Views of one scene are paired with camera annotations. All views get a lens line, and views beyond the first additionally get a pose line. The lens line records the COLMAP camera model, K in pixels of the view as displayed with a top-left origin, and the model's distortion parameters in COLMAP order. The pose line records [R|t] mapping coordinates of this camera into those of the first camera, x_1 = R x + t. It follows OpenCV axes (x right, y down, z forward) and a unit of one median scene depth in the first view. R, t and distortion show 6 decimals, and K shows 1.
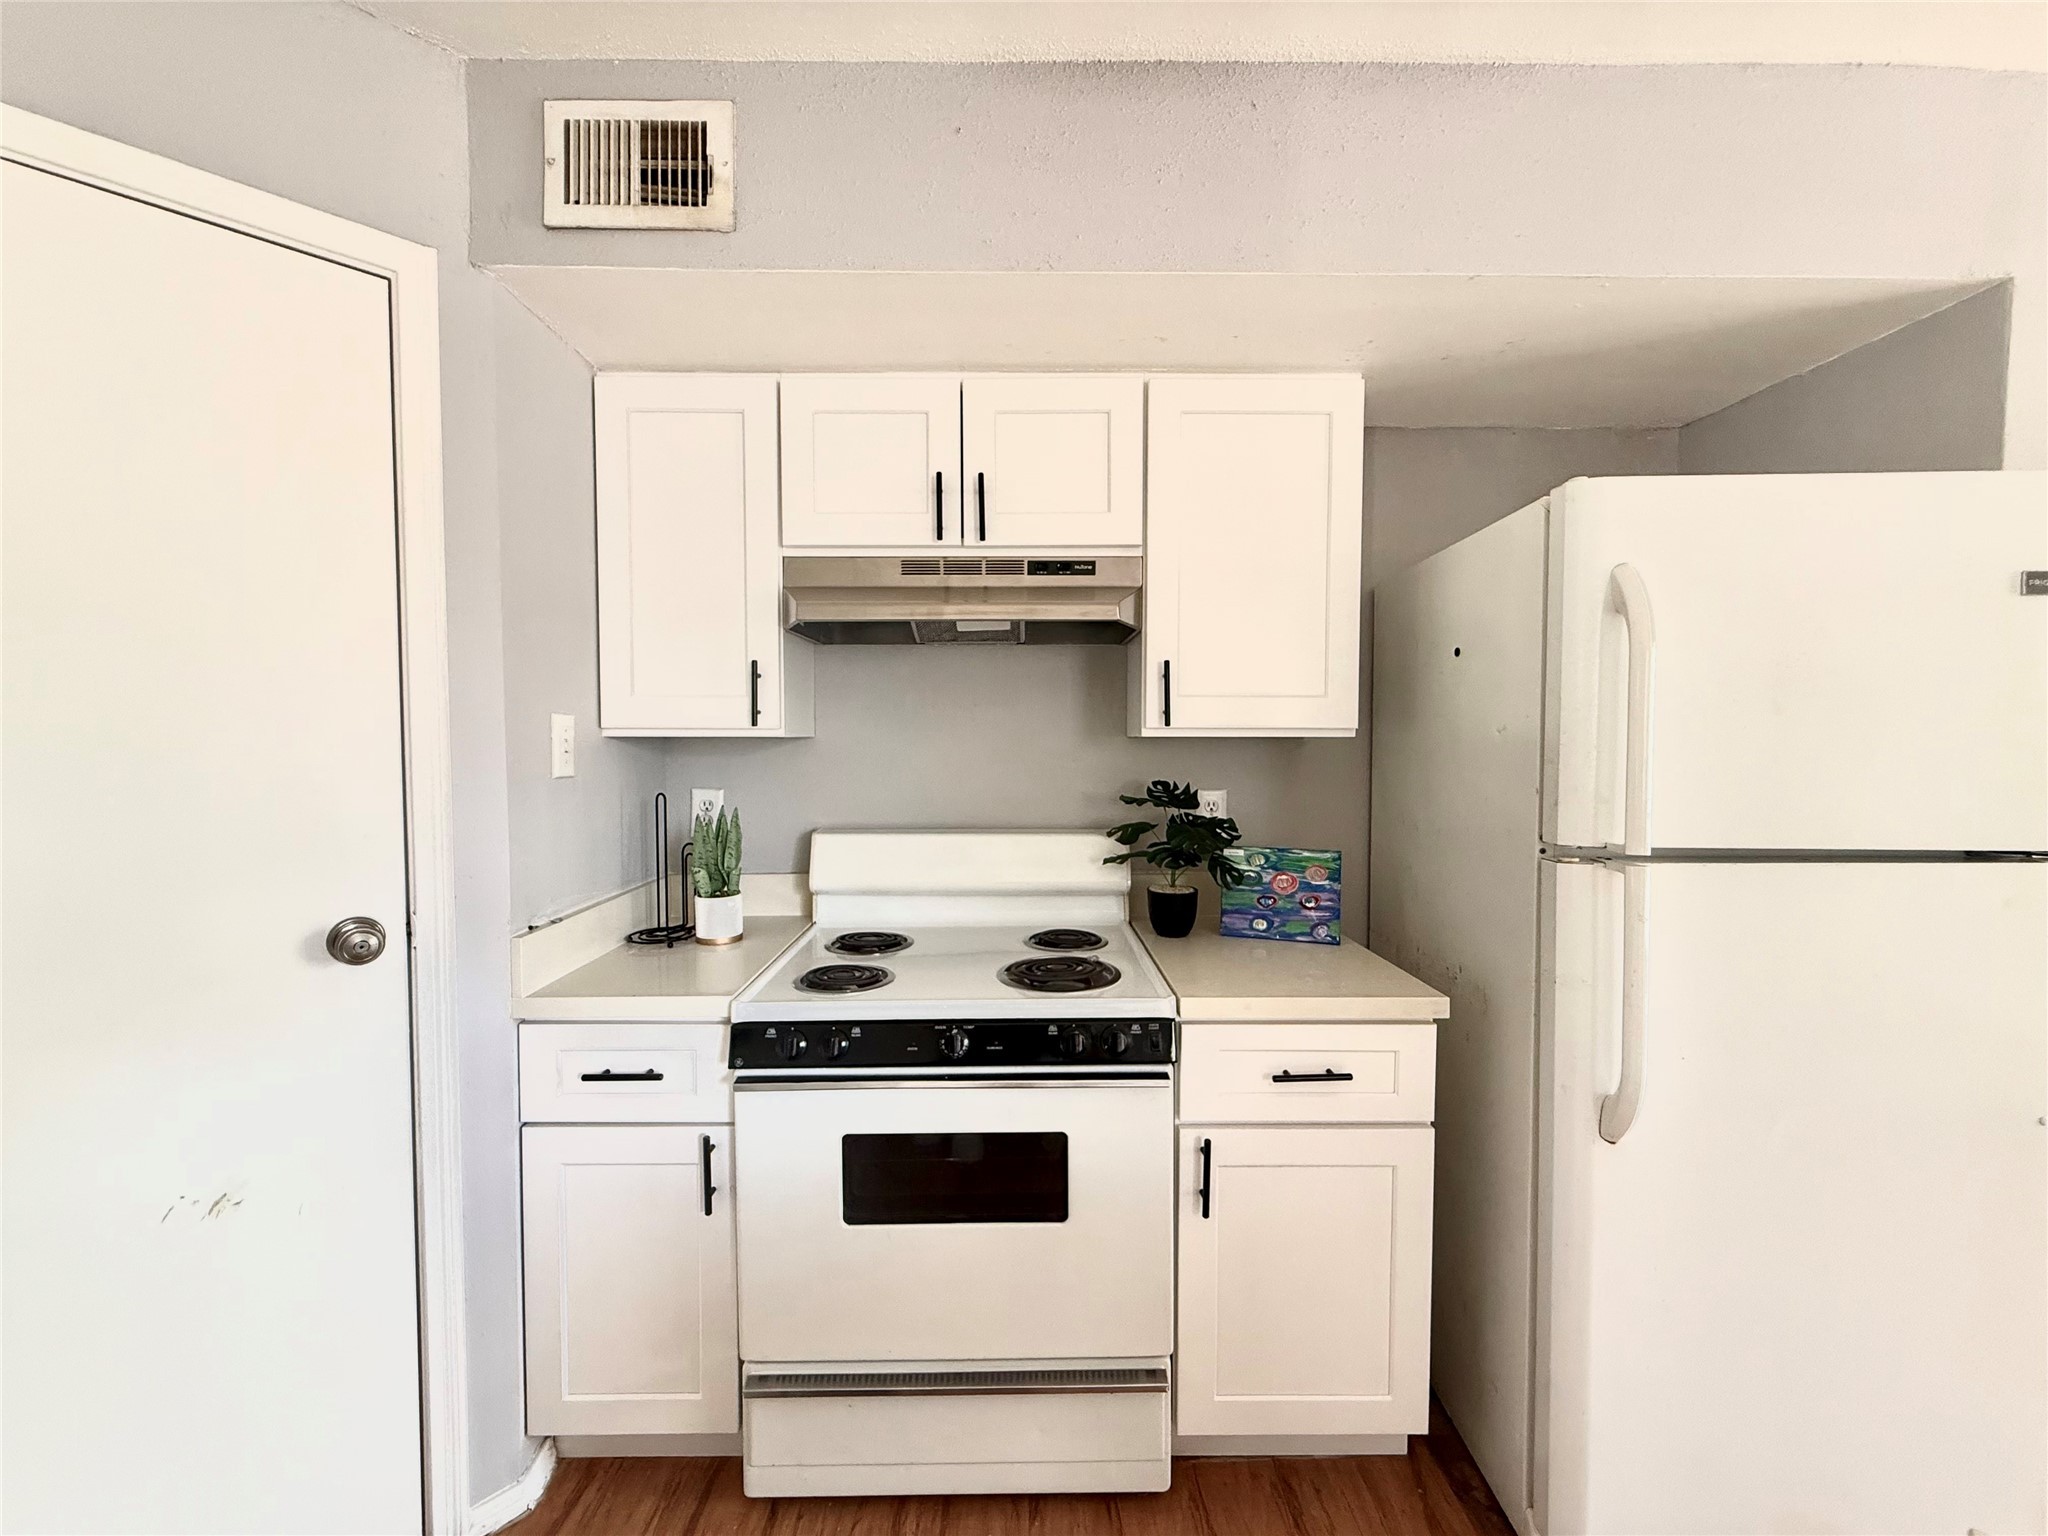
lens RADIAL K [[812.3, 0, 1029.0], [0, 812.3, 771.3], [0, 0, 1]] dist [0.006686, 0.000029]
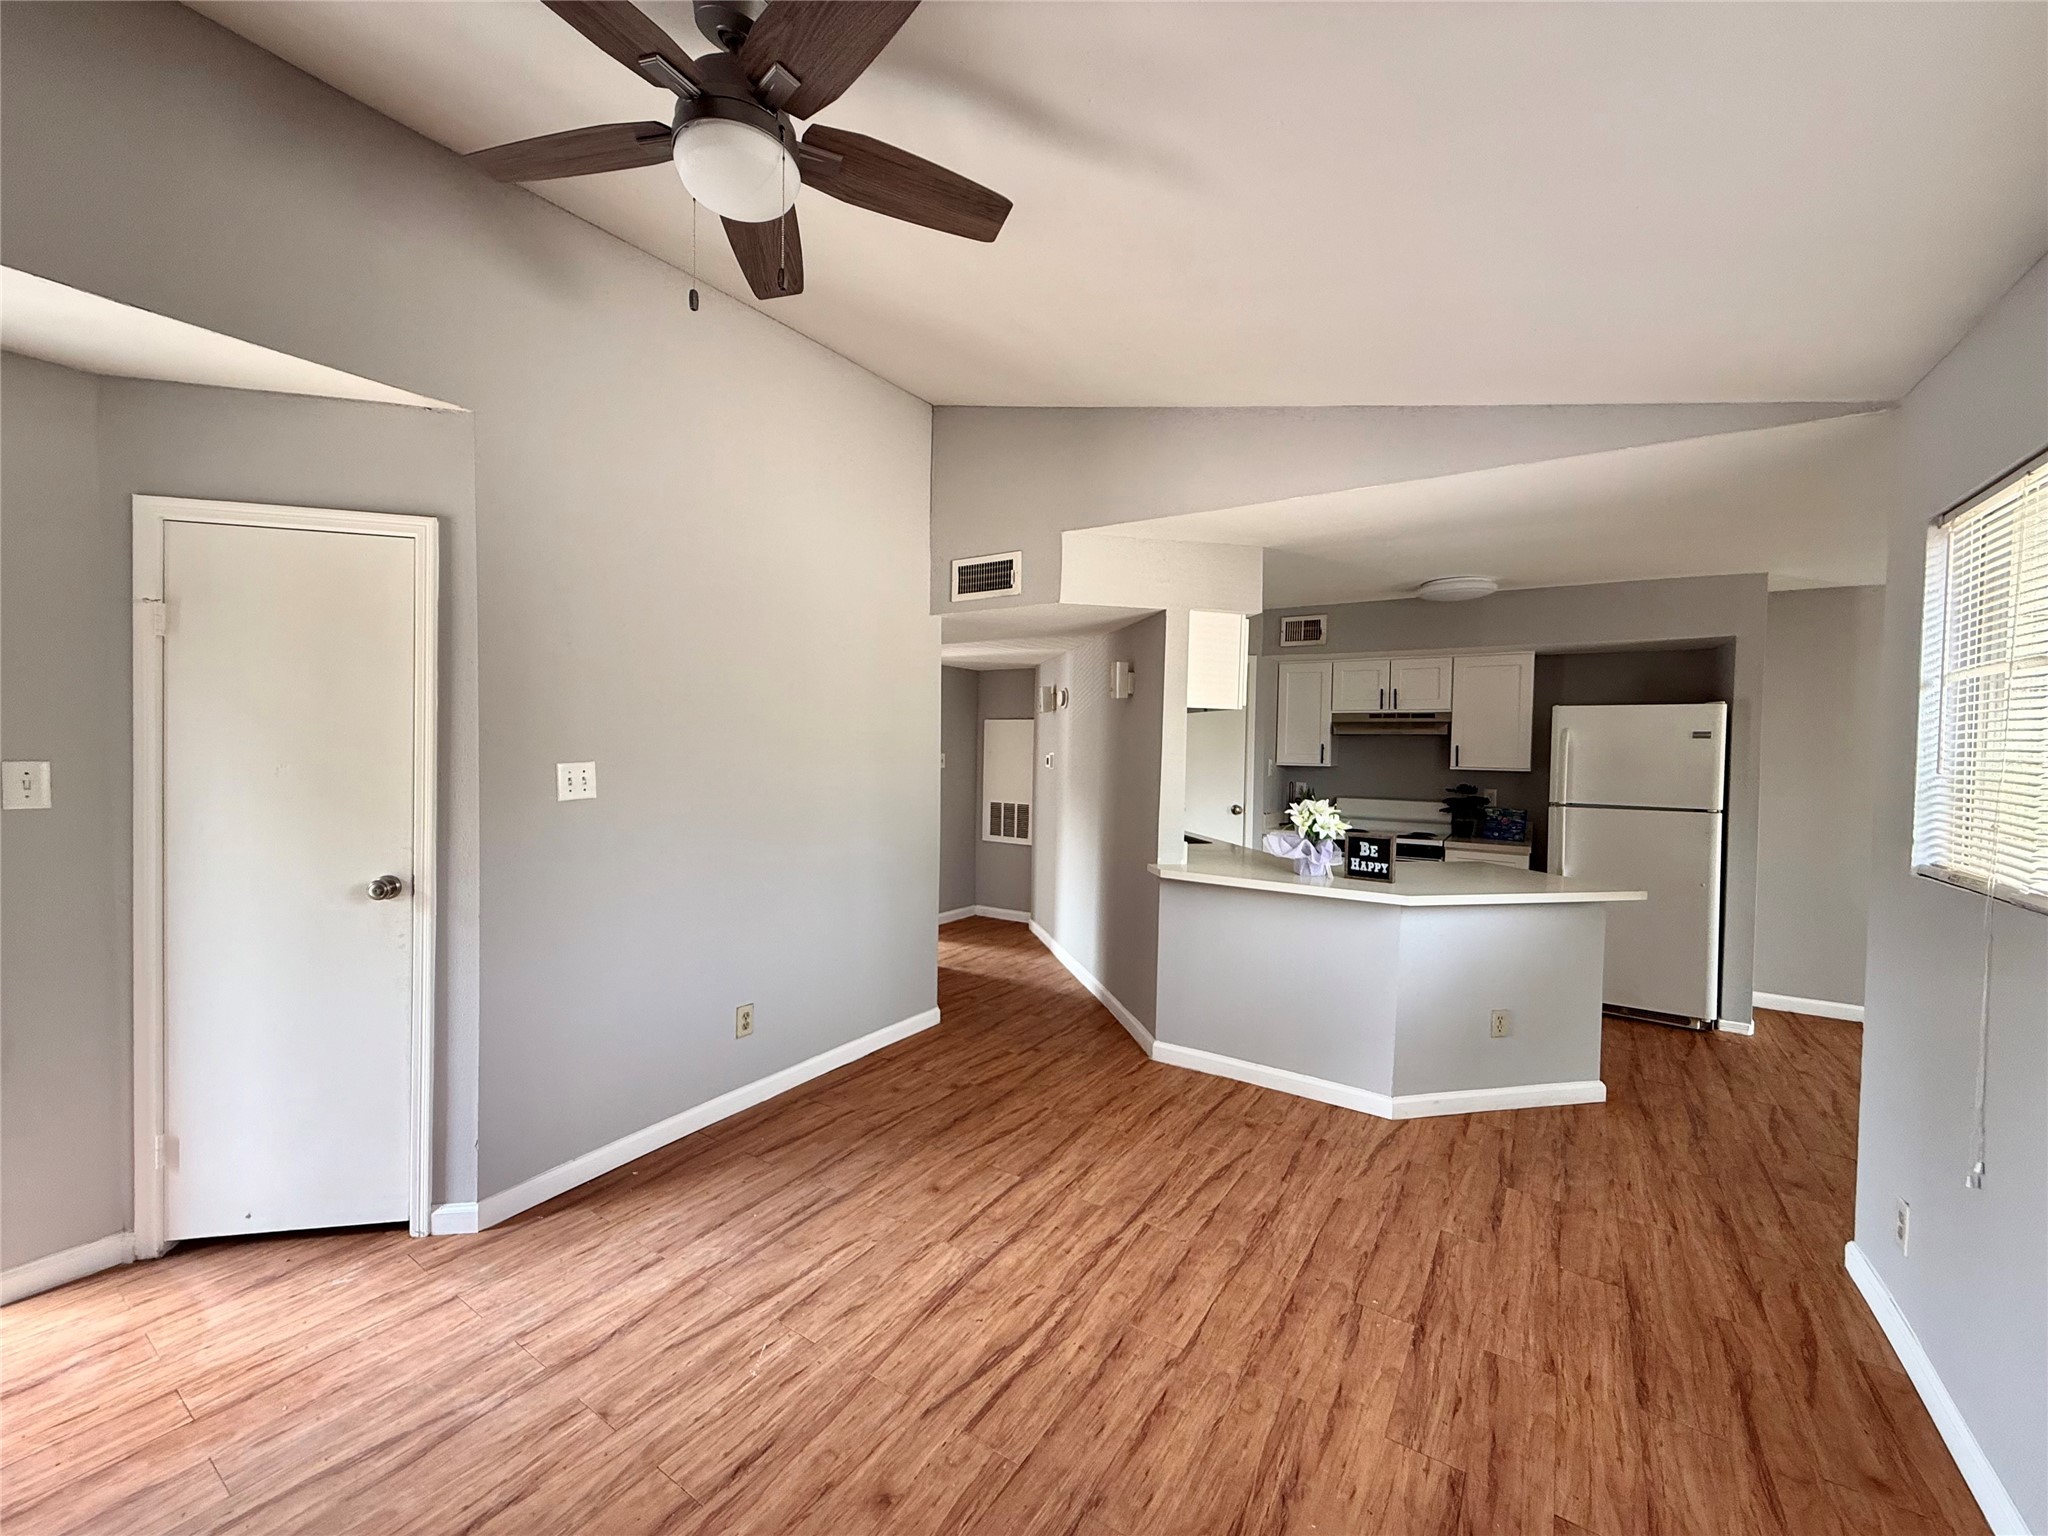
lens RADIAL K [[812.3, 0, 1029.0], [0, 812.3, 771.3], [0, 0, 1]] dist [0.006686, 0.000029]
pose [[0.831774, 0.027206, -0.554447, 0.680804], [-0.036778, 0.999305, -0.006140, 0.055205], [0.553894, 0.025499, 0.832197, -3.218758]]
